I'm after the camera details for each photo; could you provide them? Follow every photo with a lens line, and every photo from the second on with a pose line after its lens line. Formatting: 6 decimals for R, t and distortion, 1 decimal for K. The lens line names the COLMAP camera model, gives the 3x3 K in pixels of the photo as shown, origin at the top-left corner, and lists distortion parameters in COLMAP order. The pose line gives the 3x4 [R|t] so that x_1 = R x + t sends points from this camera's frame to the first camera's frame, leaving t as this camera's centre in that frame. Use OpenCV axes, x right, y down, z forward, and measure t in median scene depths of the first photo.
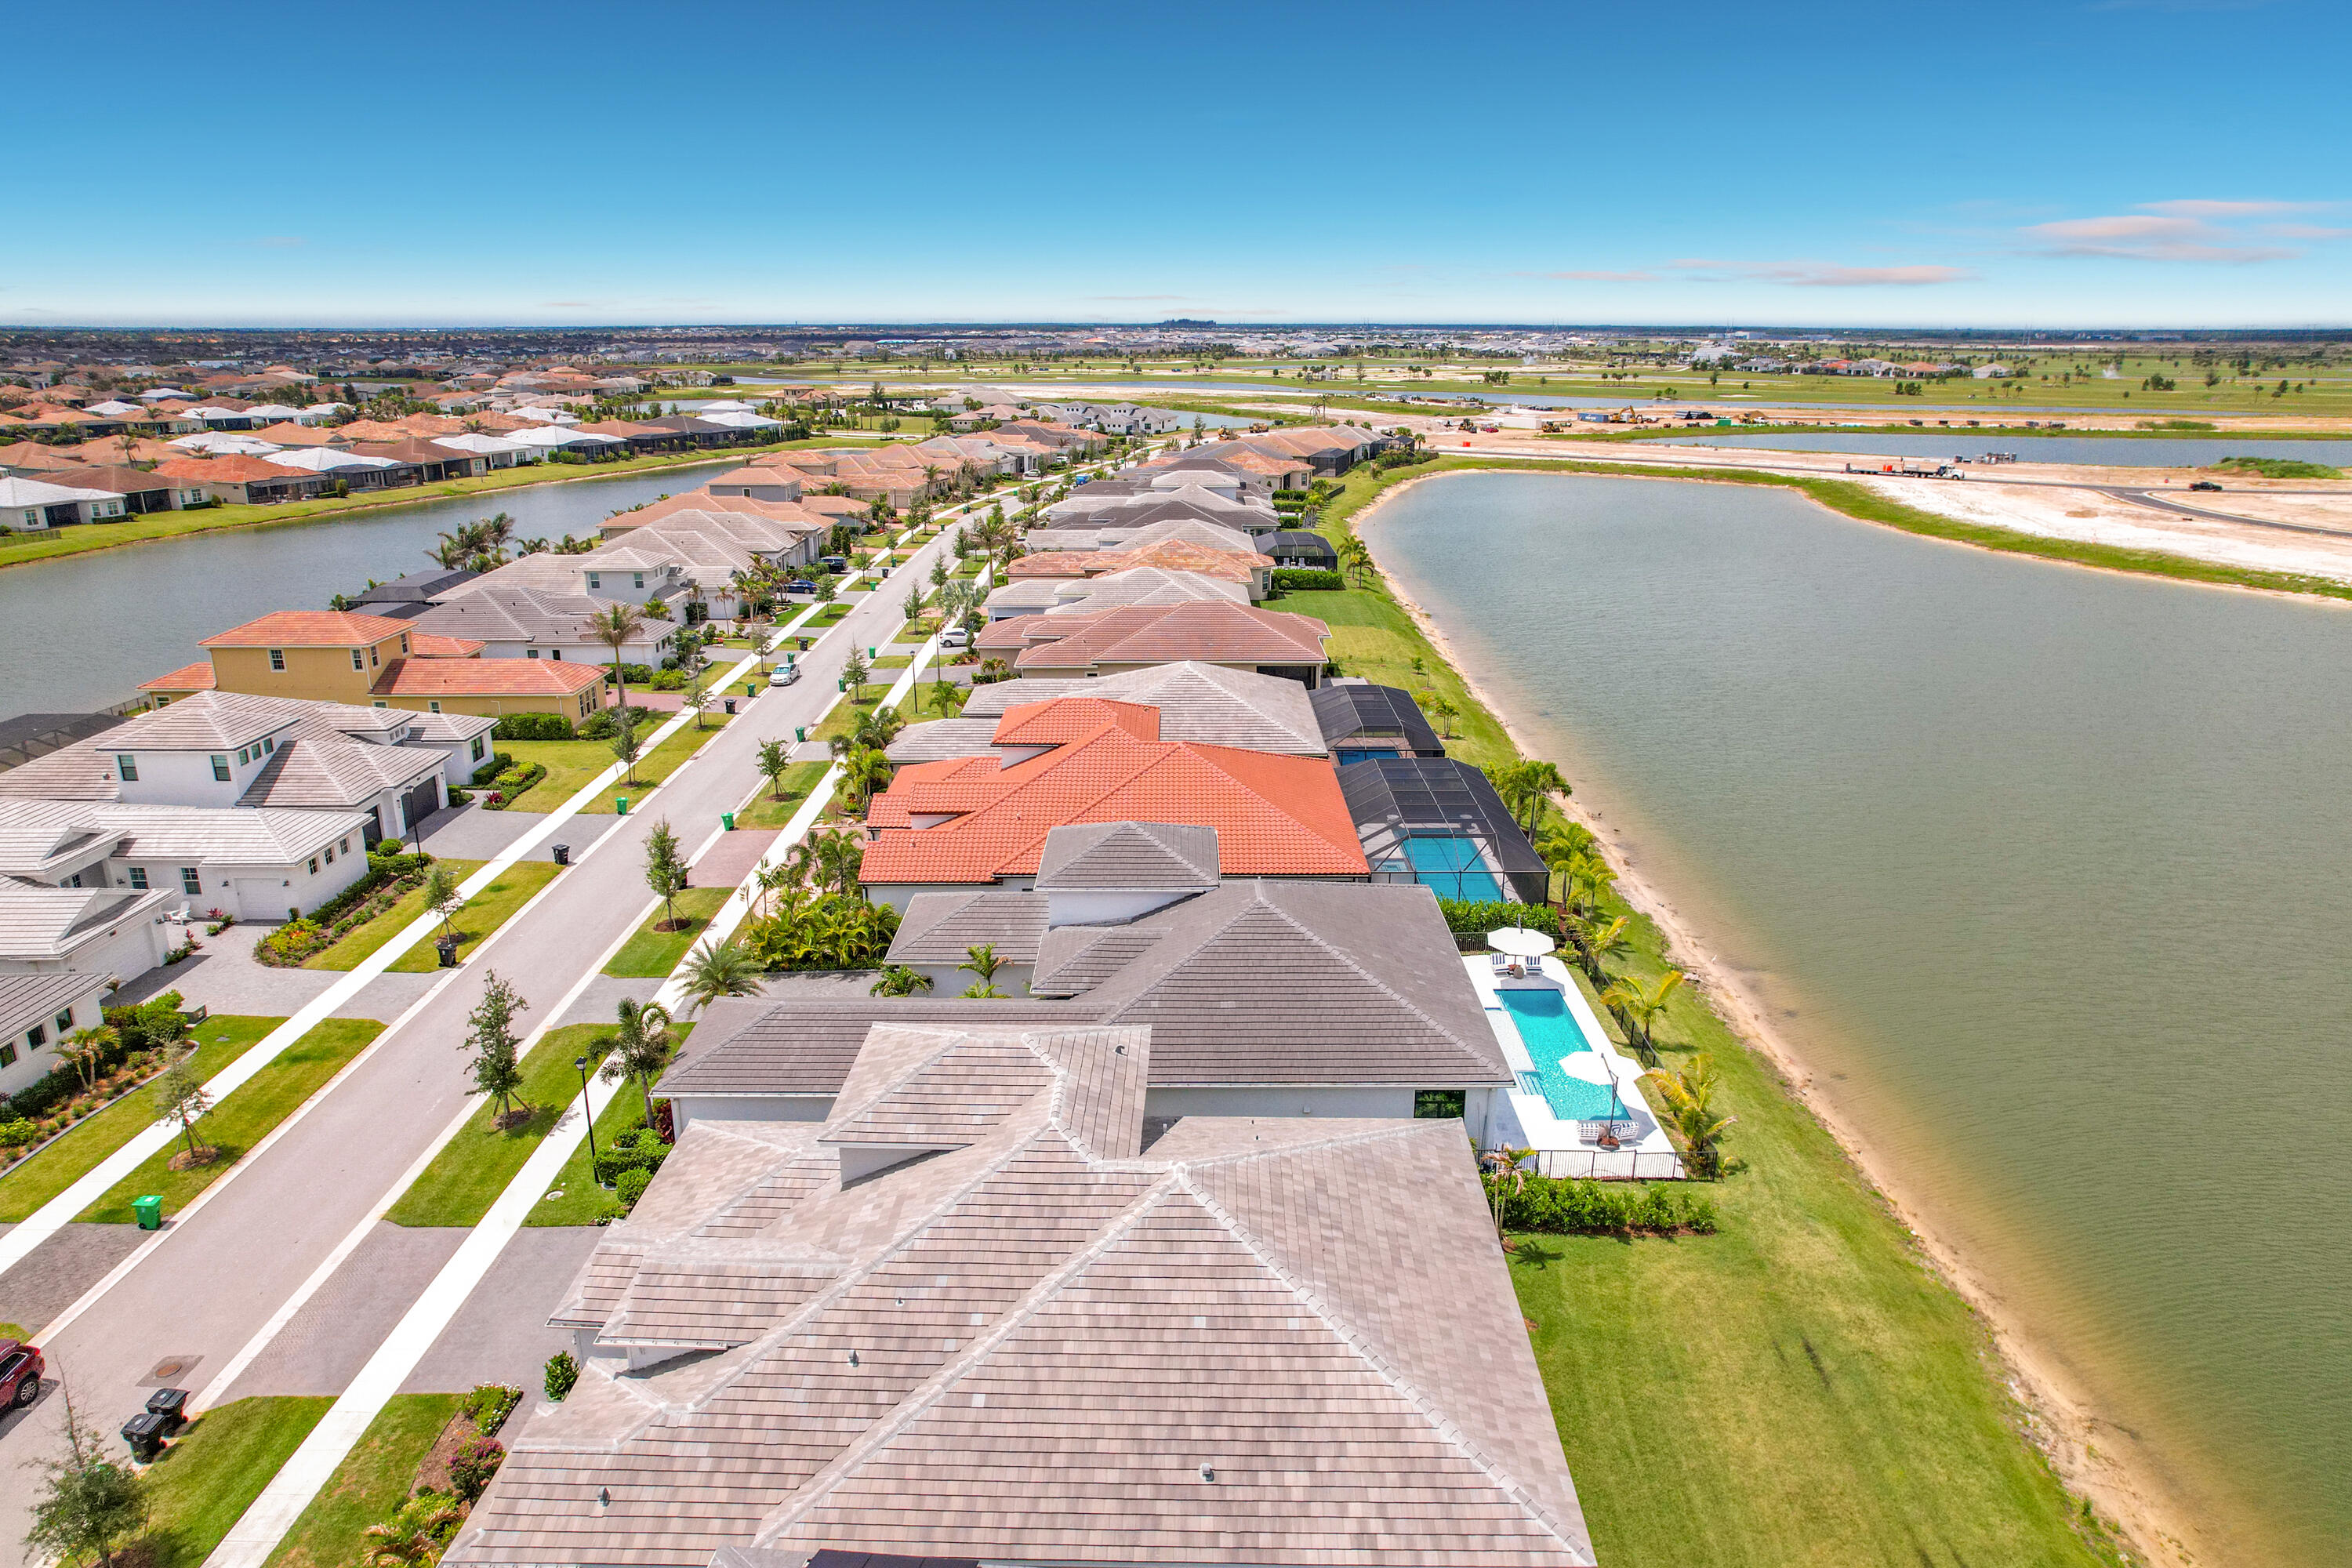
lens RADIAL K [[1484.6, 0, 1178.5], [0, 1484.6, 834.0], [0, 0, 1]] dist [-0.029817, 0.000600]
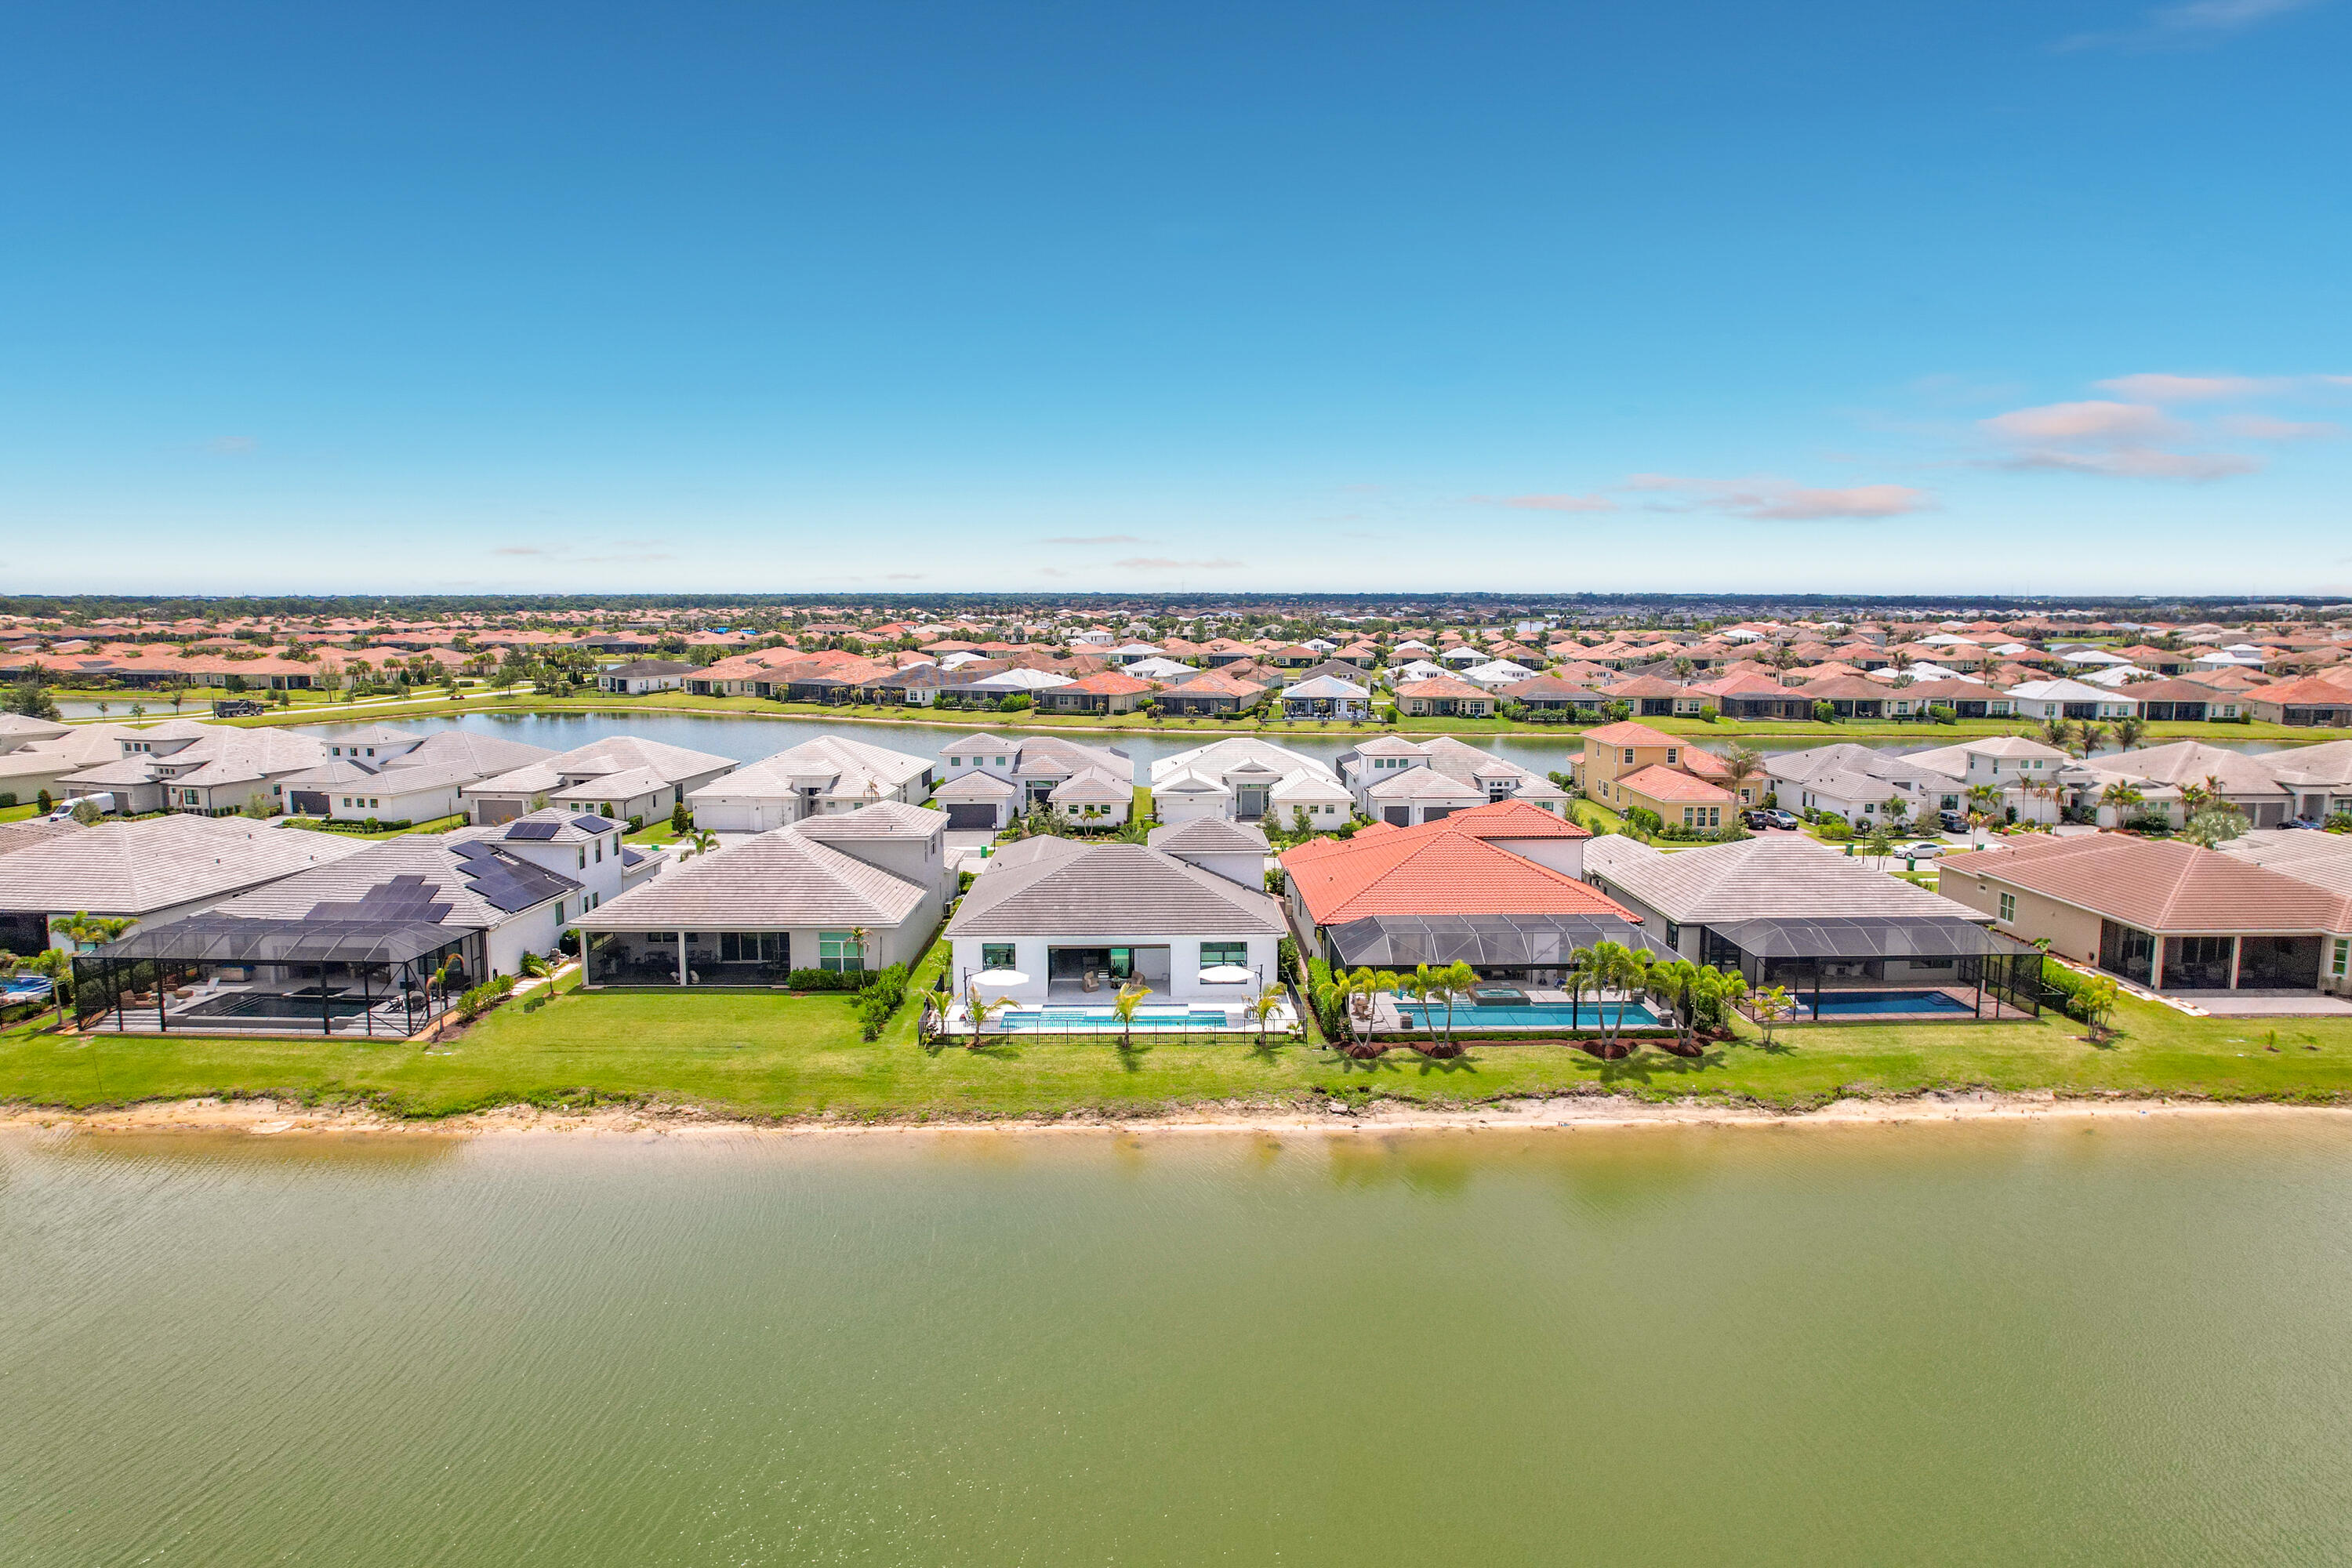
lens RADIAL K [[1527.0, 0, 1188.6], [0, 1527.0, 718.8], [0, 0, 1]] dist [-0.074736, 0.076230]
pose [[0.026753, 0.078372, -0.996565, 1.722732], [-0.327518, 0.942583, 0.065335, -0.222433], [0.944466, 0.324645, 0.050885, 1.034901]]
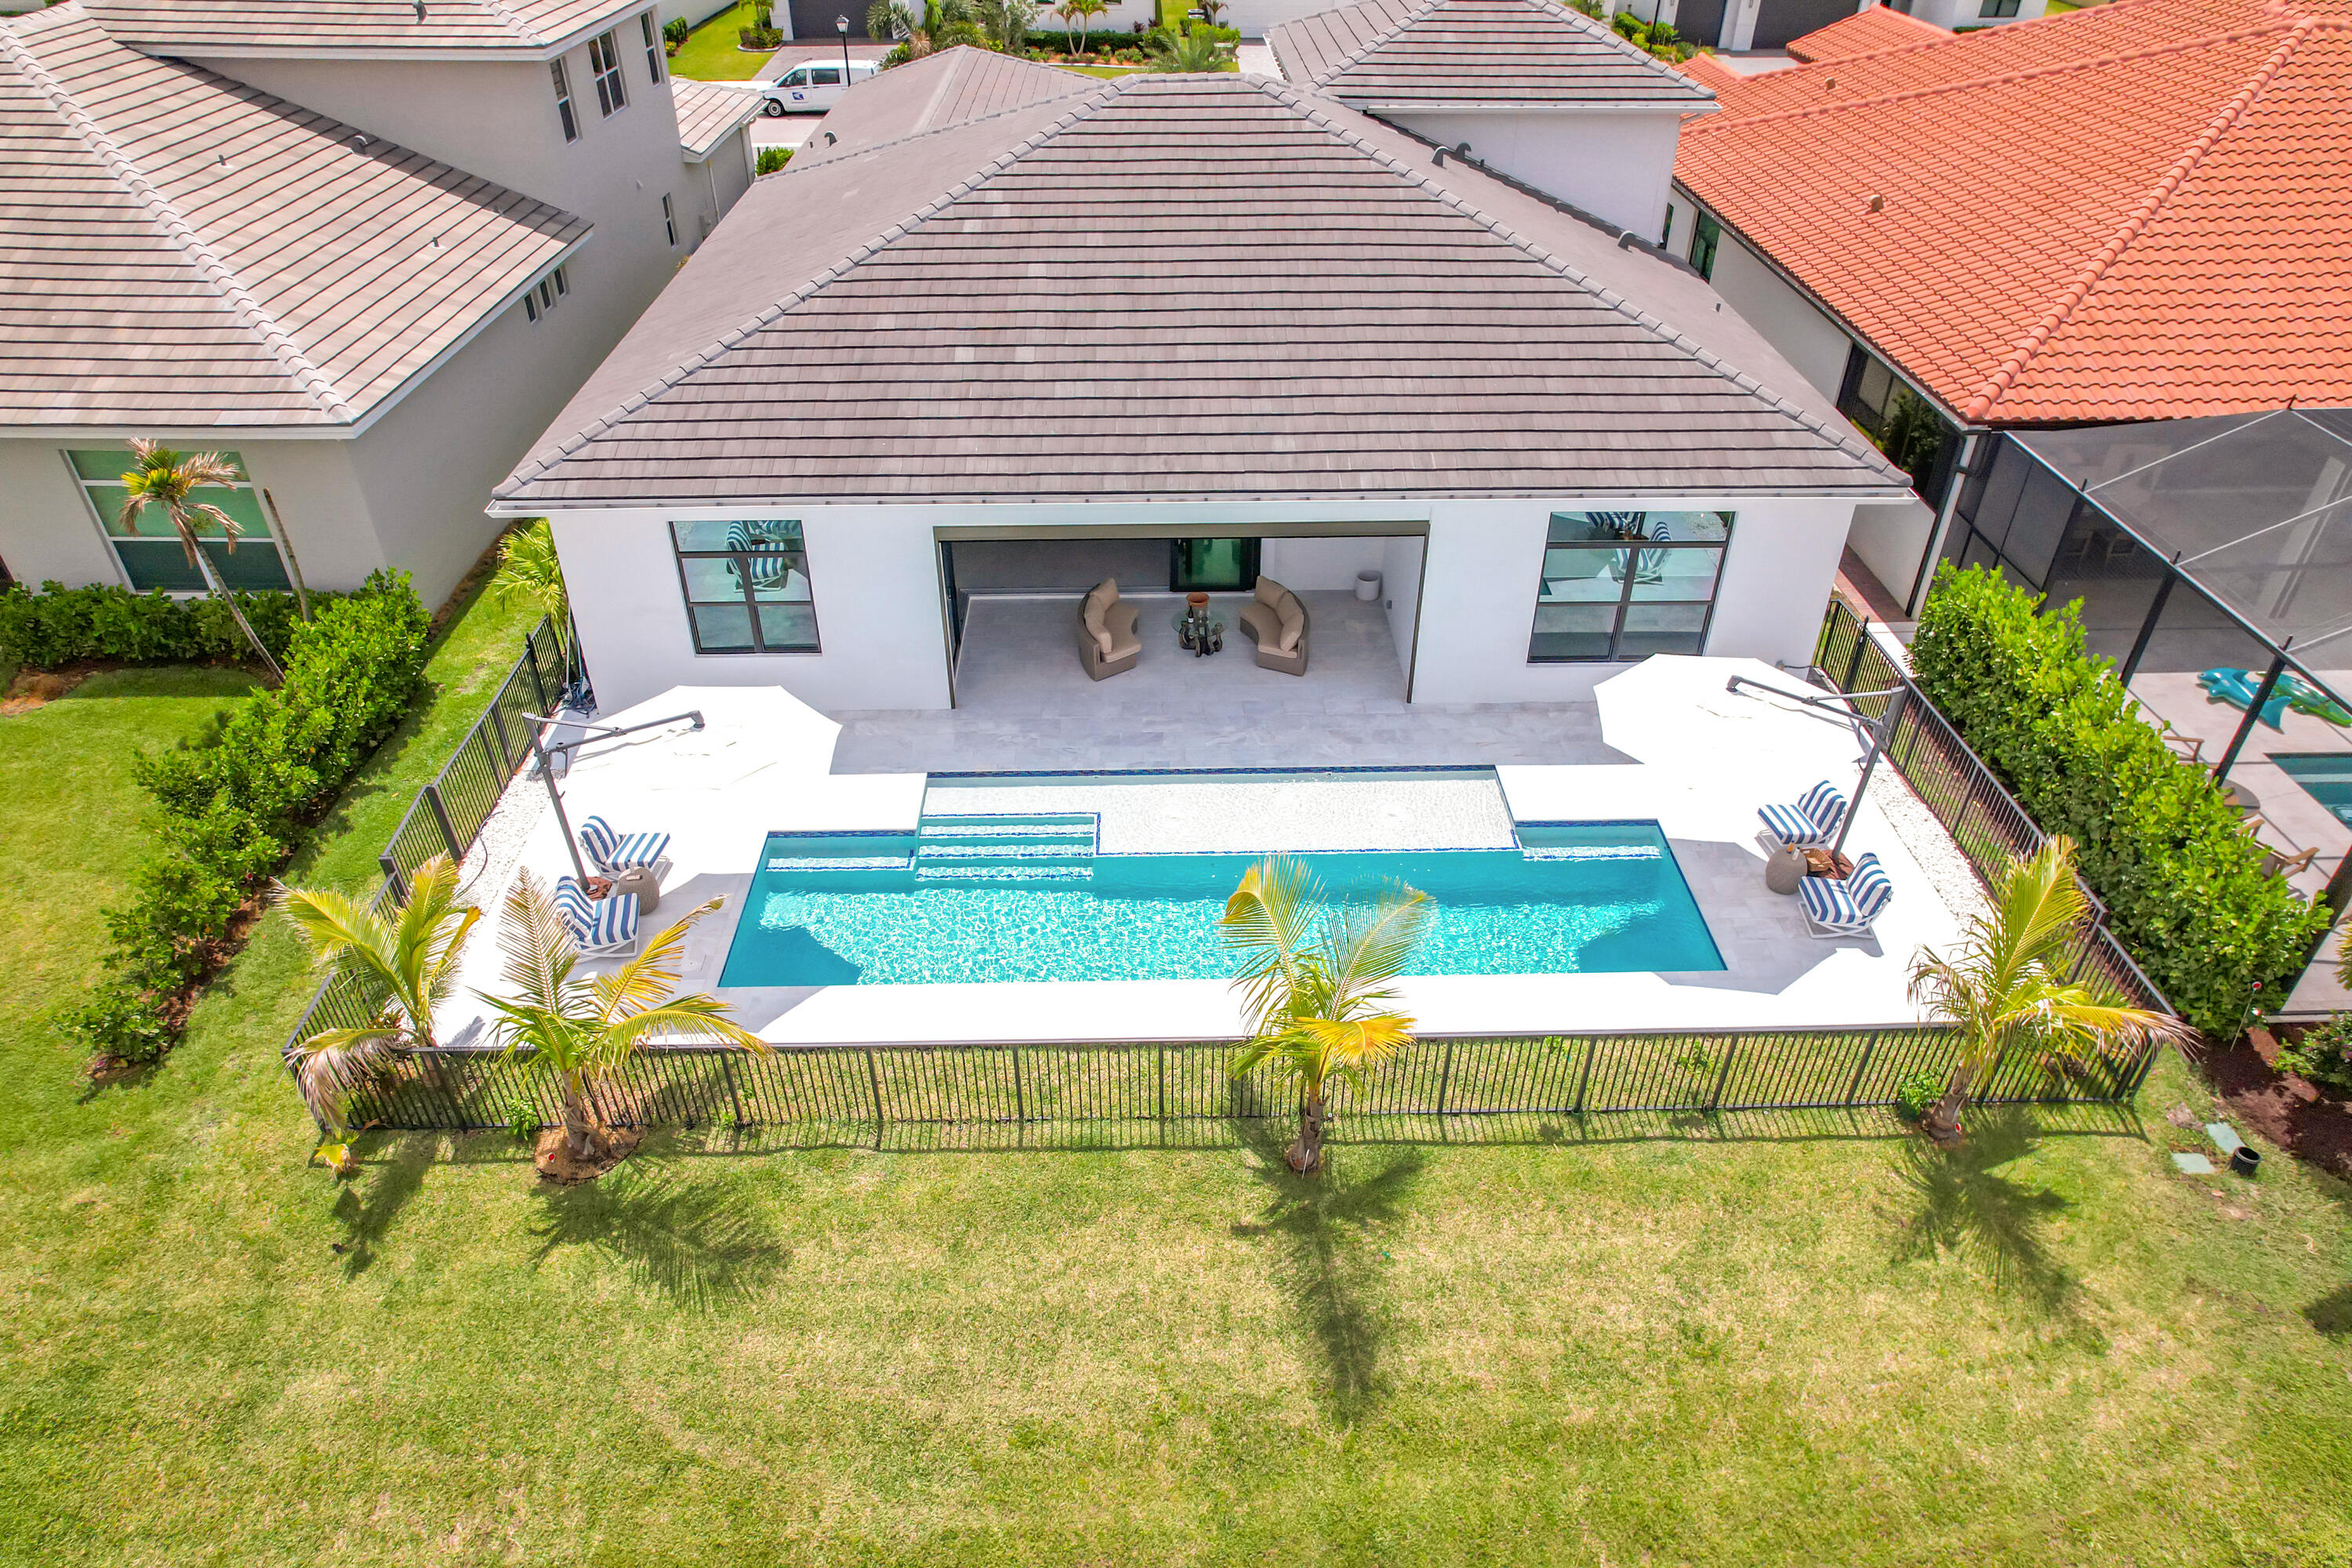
lens RADIAL K [[1484.6, 0, 1178.5], [0, 1484.6, 834.0], [0, 0, 1]] dist [-0.029817, 0.000600]
pose [[0.025097, 0.593129, -0.804716, 0.544750], [-0.328250, 0.765227, 0.553786, -0.024734], [0.944257, 0.250250, 0.213900, 1.050697]]
